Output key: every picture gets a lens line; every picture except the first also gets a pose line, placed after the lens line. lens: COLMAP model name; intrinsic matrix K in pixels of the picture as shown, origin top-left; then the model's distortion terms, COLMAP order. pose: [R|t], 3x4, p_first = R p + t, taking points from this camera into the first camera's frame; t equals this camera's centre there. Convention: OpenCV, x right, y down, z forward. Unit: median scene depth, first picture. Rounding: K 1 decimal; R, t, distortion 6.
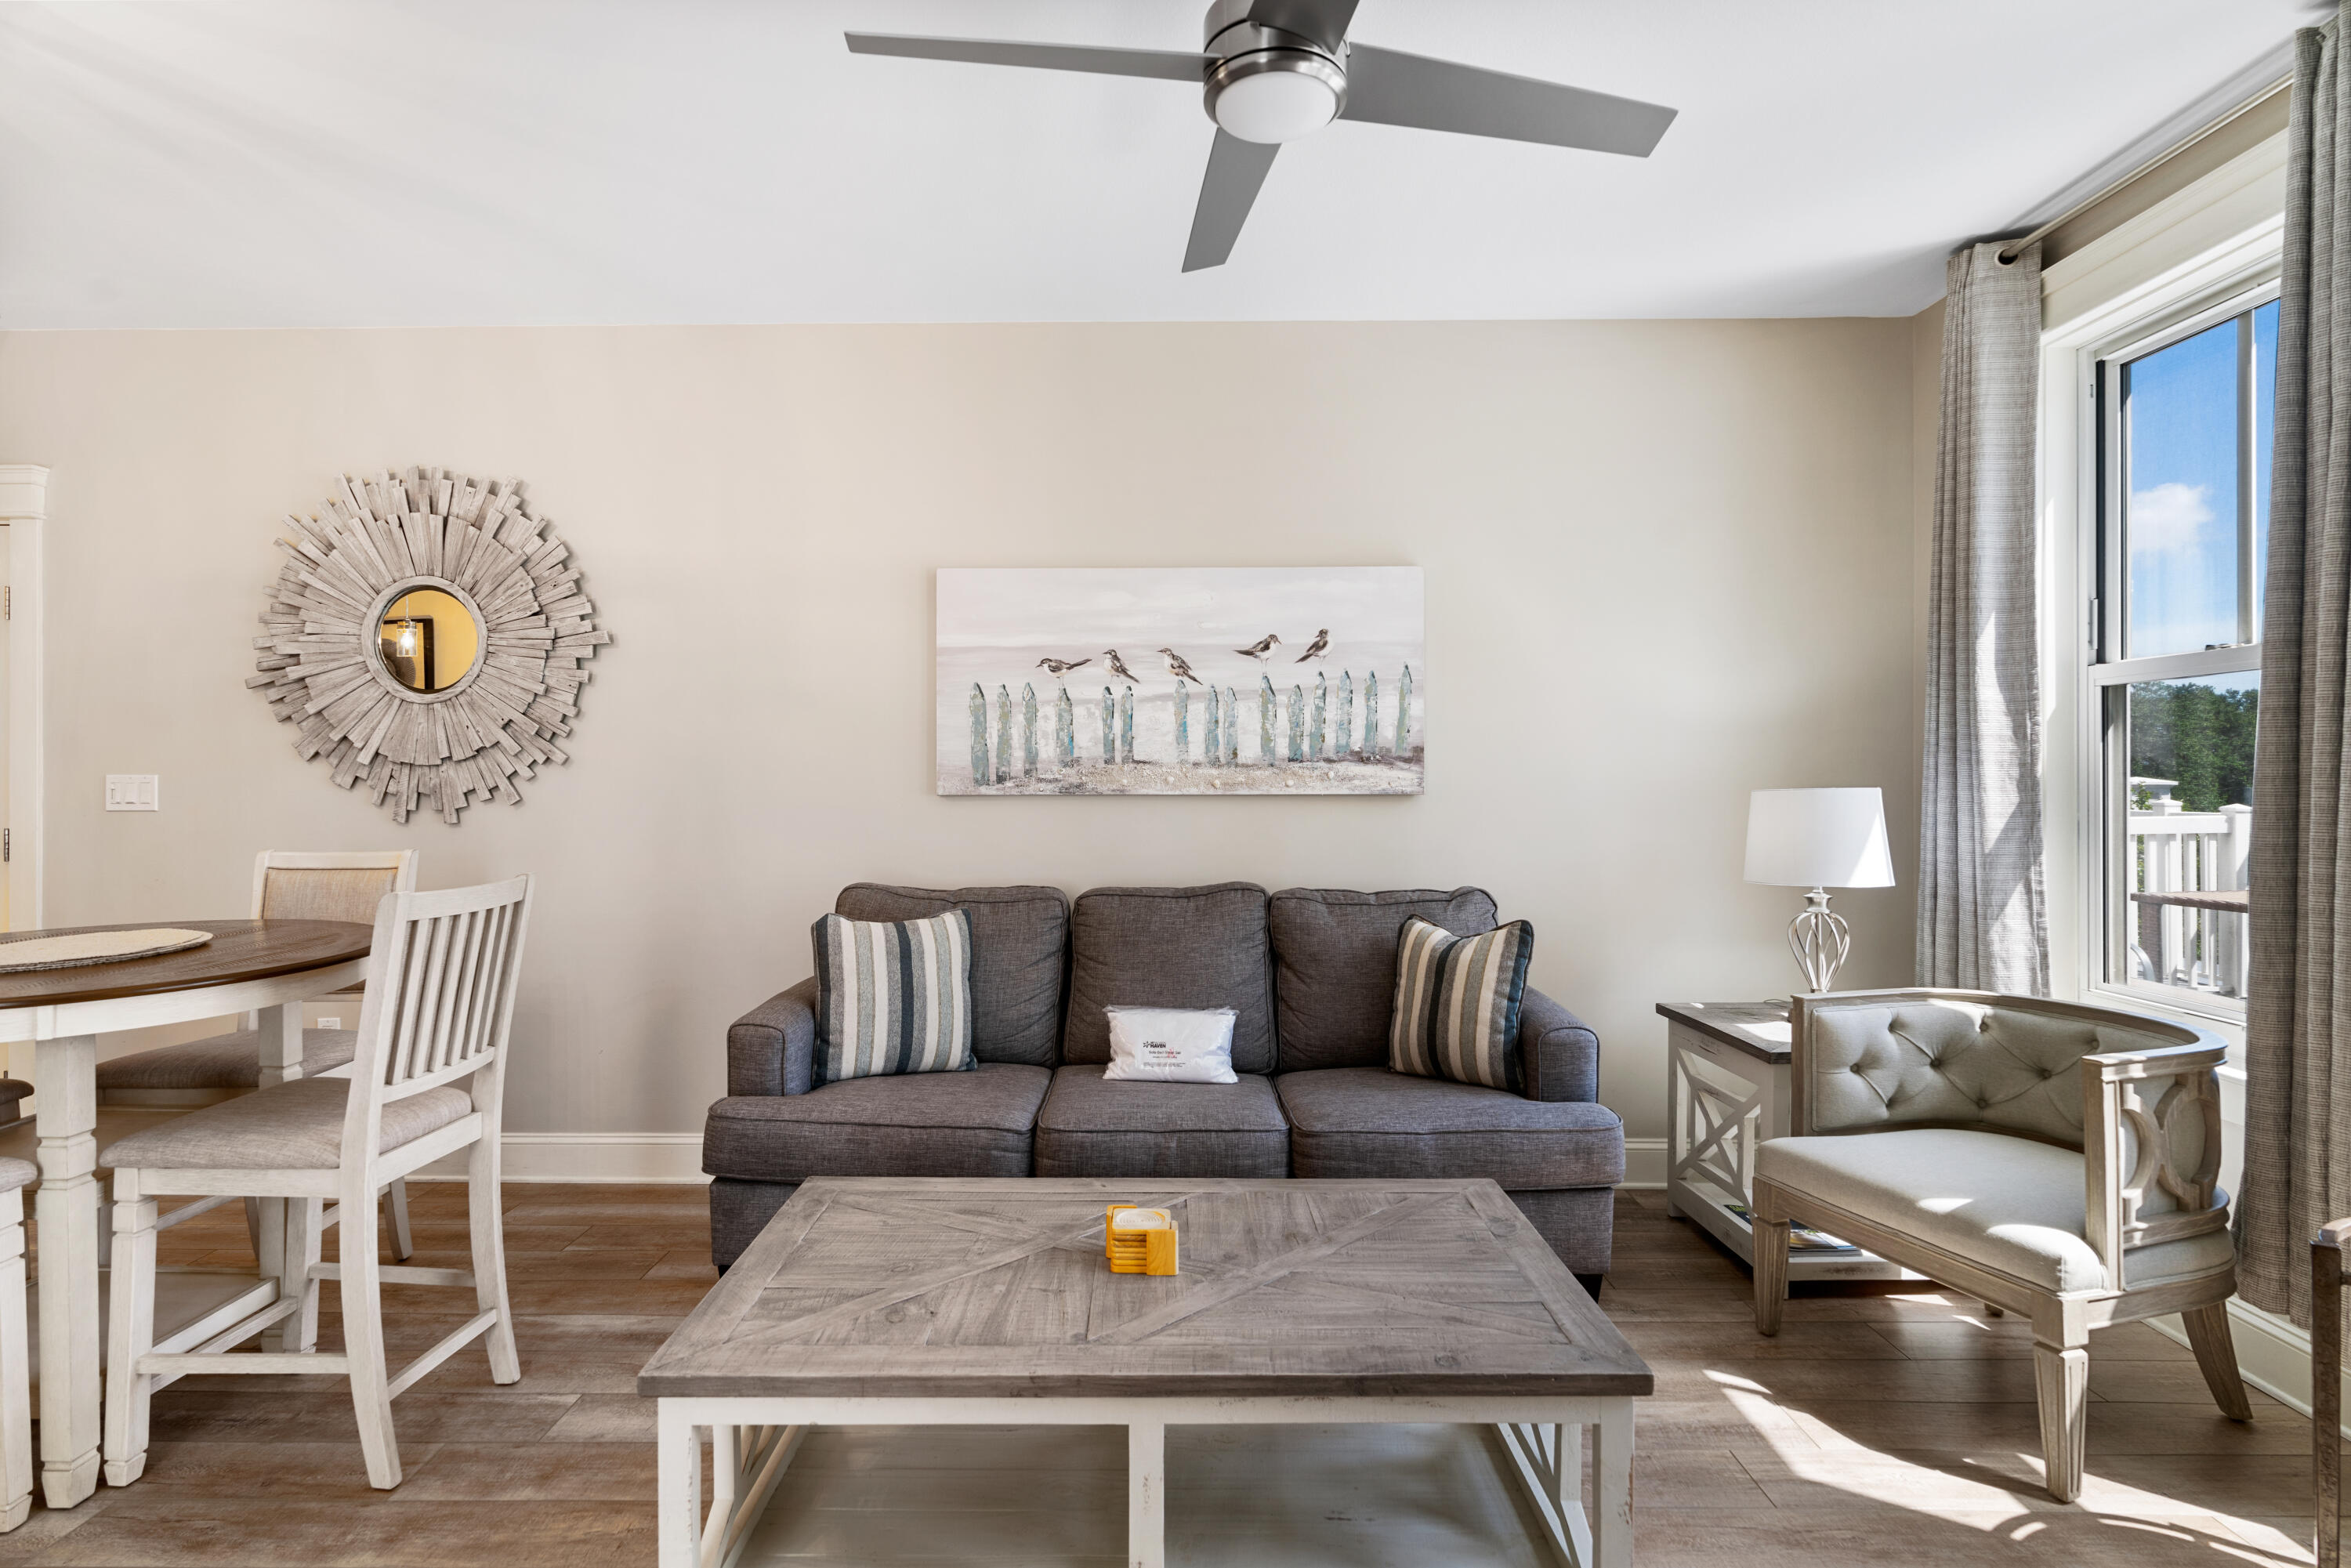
lens RADIAL K [[1229.4, 0, 1137.1], [0, 1229.4, 792.2], [0, 0, 1]] dist [-0.007820, 0.011233]
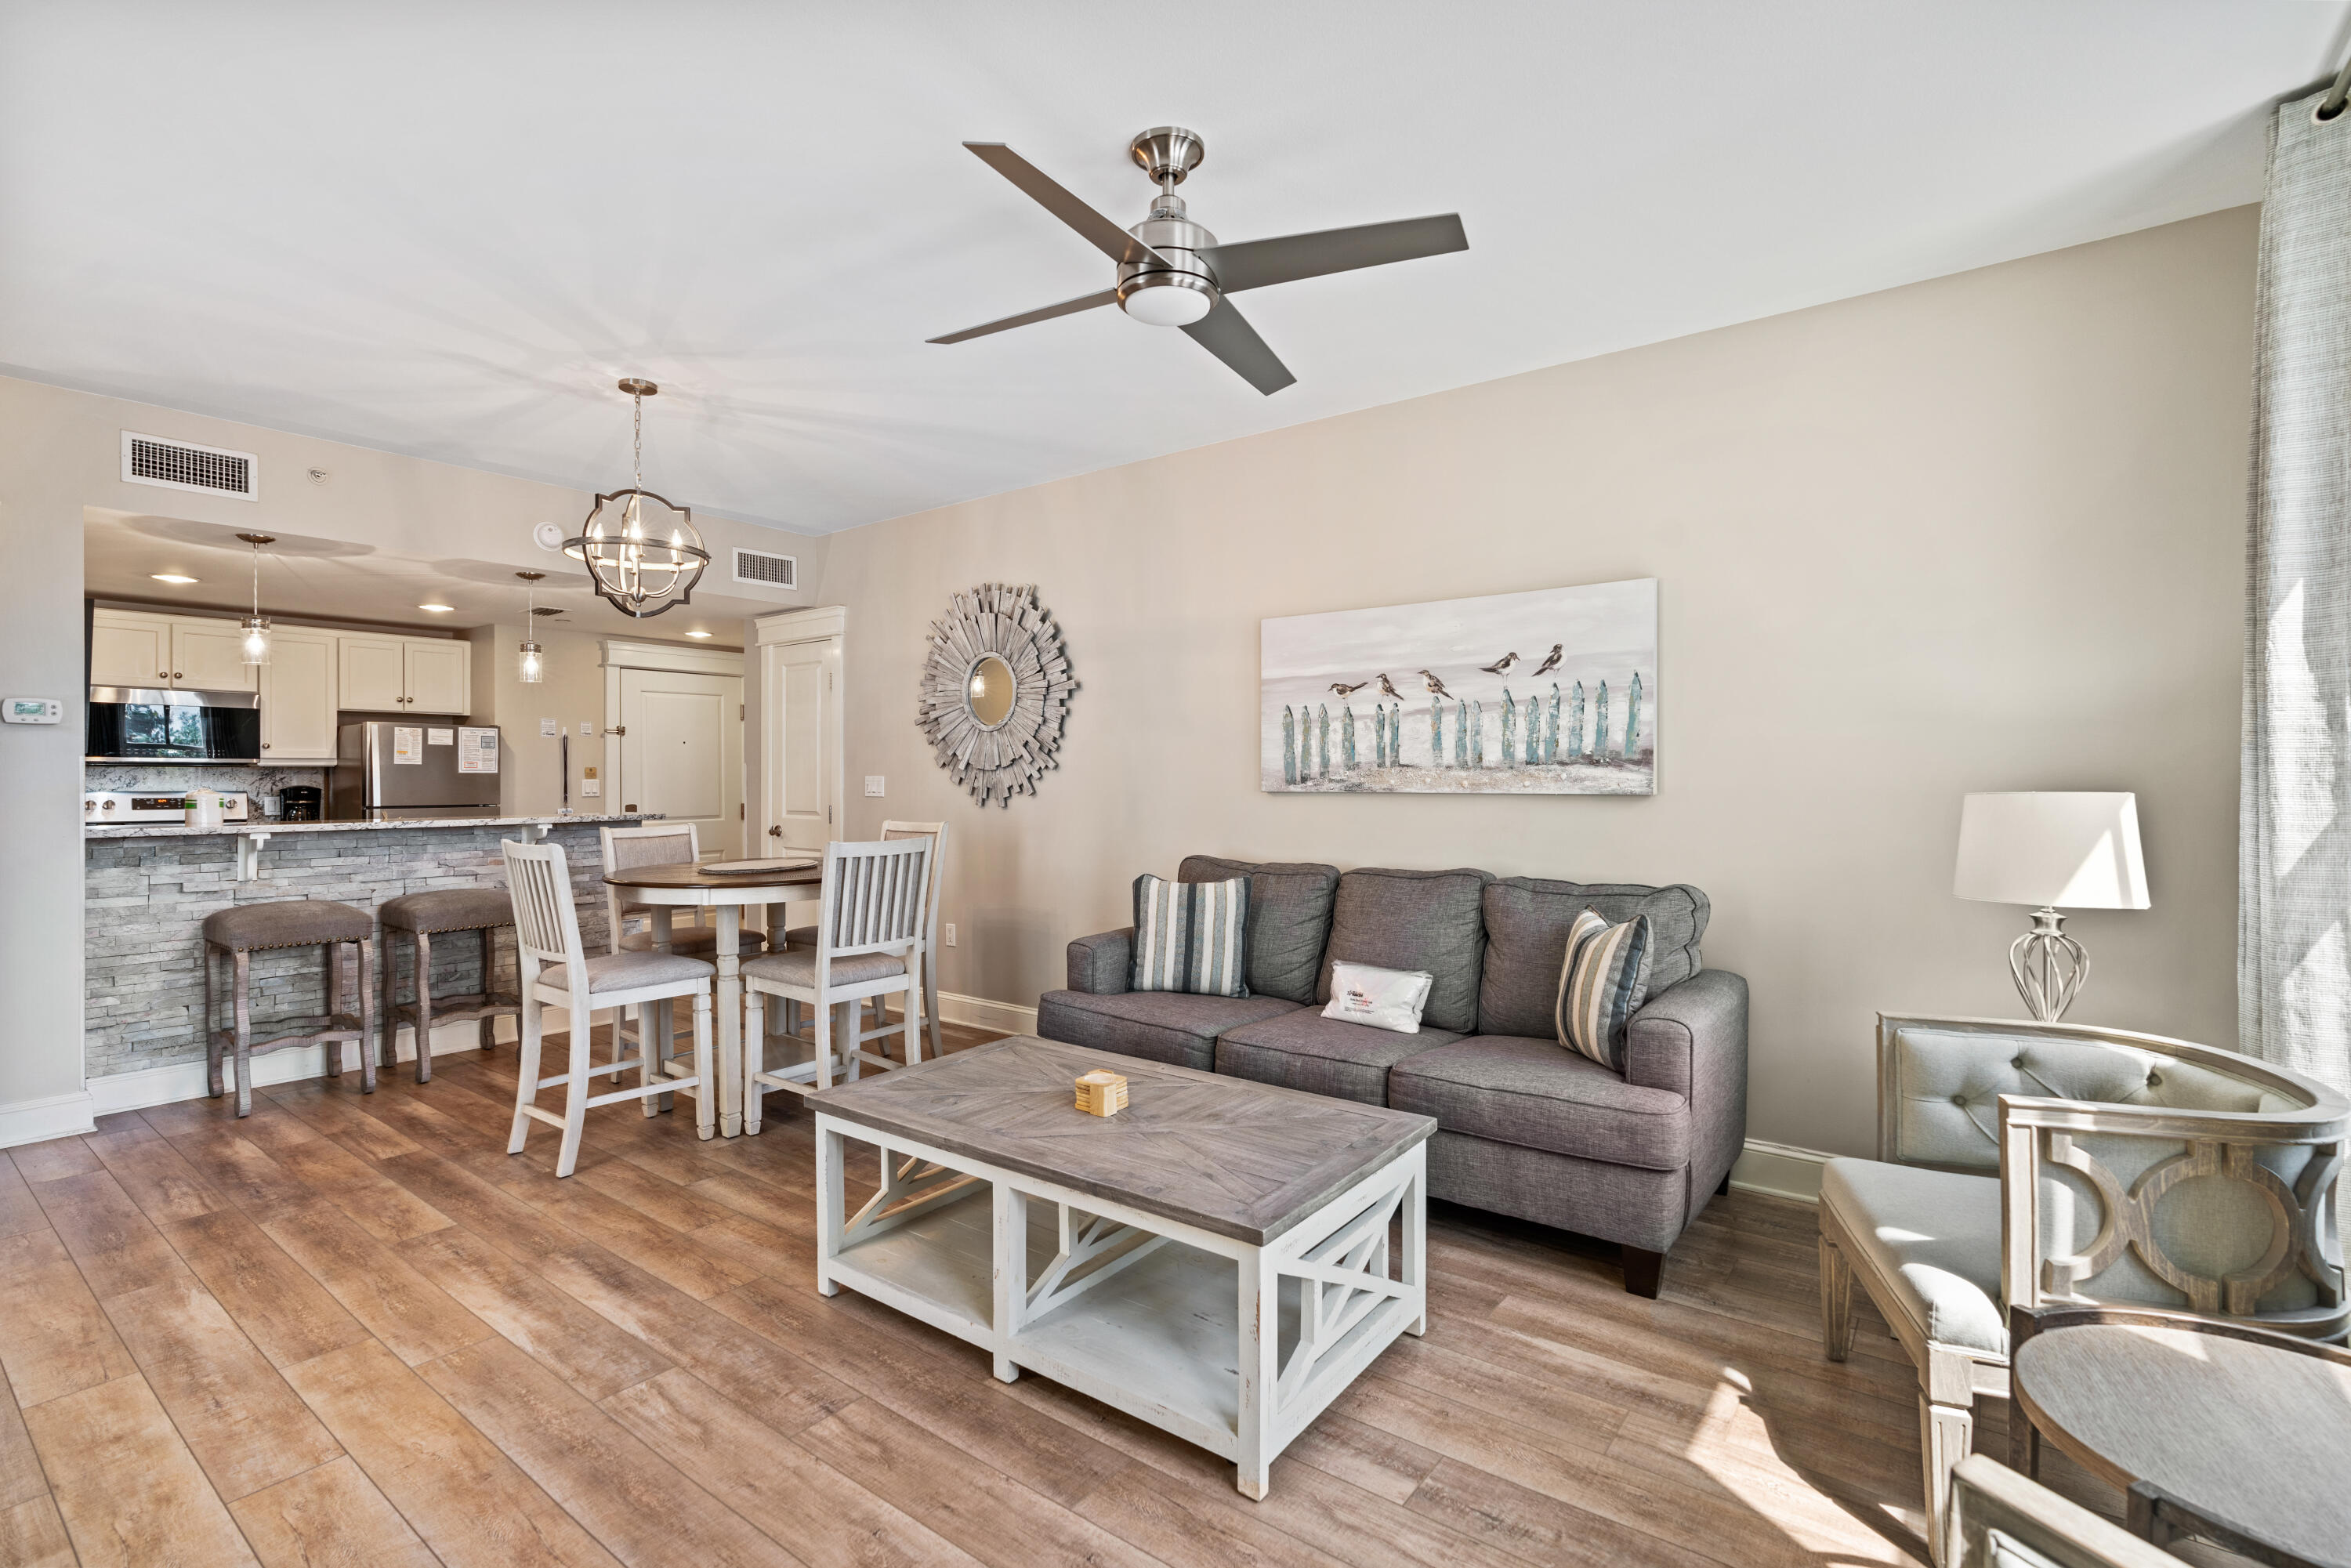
lens RADIAL K [[1086.7, 0, 1126.8], [0, 1086.7, 790.0], [0, 0, 1]] dist [-0.002914, 0.005547]
pose [[0.791425, 0.007606, -0.611219, 0.475926], [-0.006770, 0.999970, 0.003678, -0.003058], [0.611228, 0.001227, 0.791453, -0.010307]]
